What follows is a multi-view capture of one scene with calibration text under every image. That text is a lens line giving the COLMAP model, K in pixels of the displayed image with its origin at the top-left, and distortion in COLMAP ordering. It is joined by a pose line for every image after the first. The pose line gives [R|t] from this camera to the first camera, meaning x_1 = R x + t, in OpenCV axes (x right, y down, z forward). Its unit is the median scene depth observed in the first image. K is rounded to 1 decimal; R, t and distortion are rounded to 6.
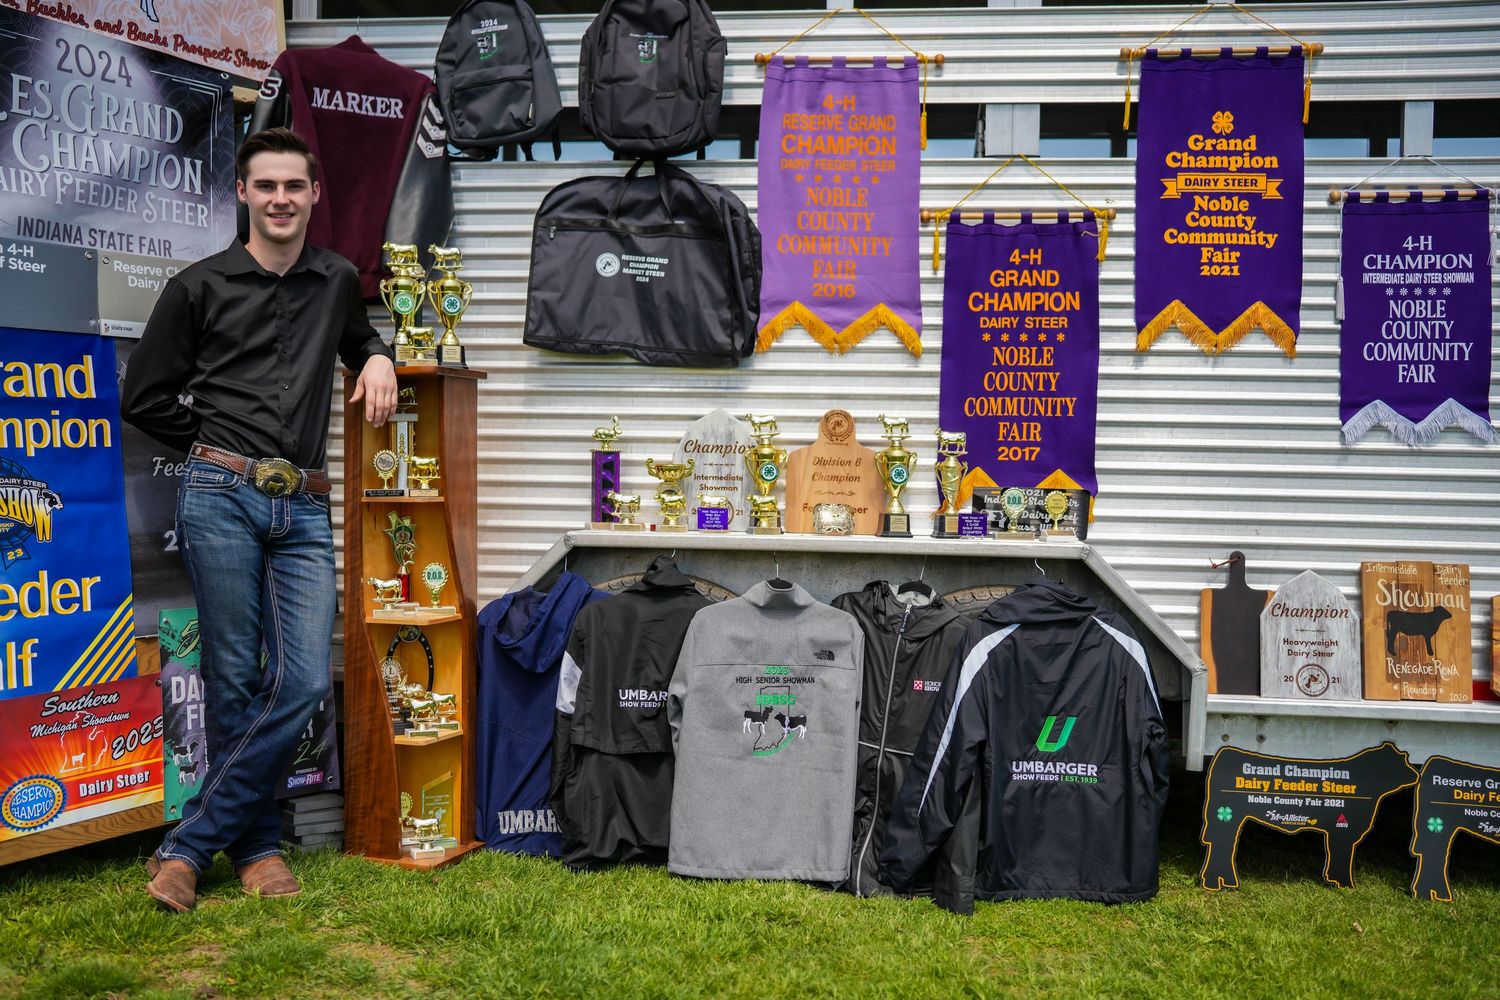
lens RADIAL K [[1558.9, 0, 750.0], [0, 1558.9, 500.0], [0, 0, 1]] dist [-0.072049, 0.212054]
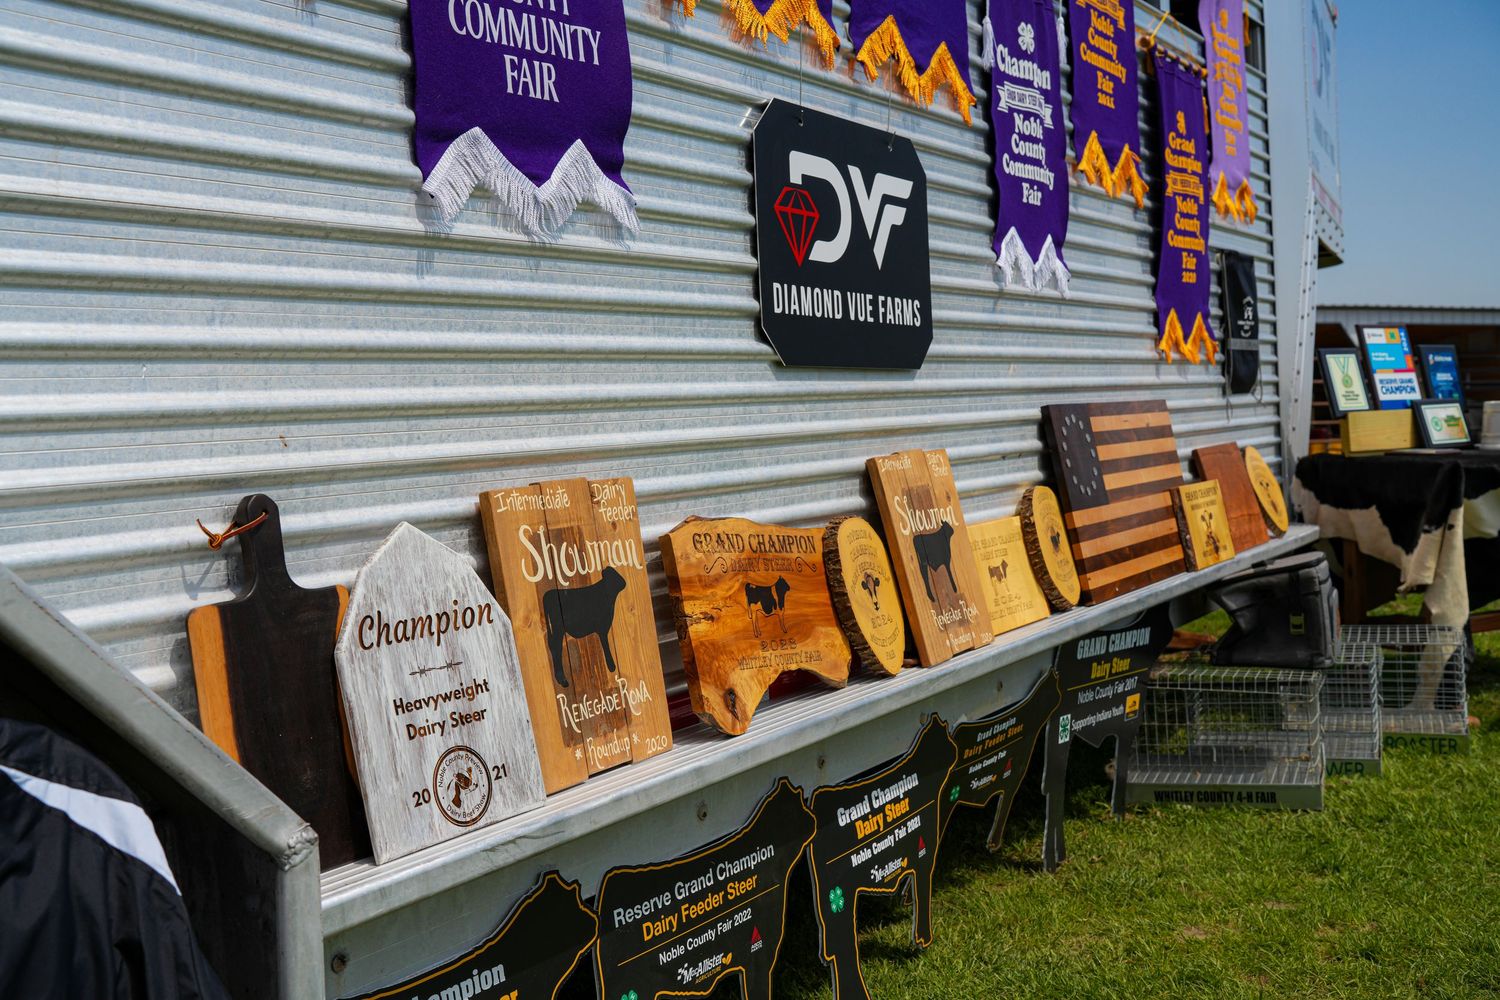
lens RADIAL K [[1511.7, 0, 750.4], [0, 1511.7, 484.0], [0, 0, 1]] dist [-0.066030, -0.003487]
pose [[0.441877, -0.083765, 0.893156, 0.045173], [0.070980, 0.995774, 0.058273, 0.018116], [-0.894263, 0.037647, 0.445955, 0.741112]]
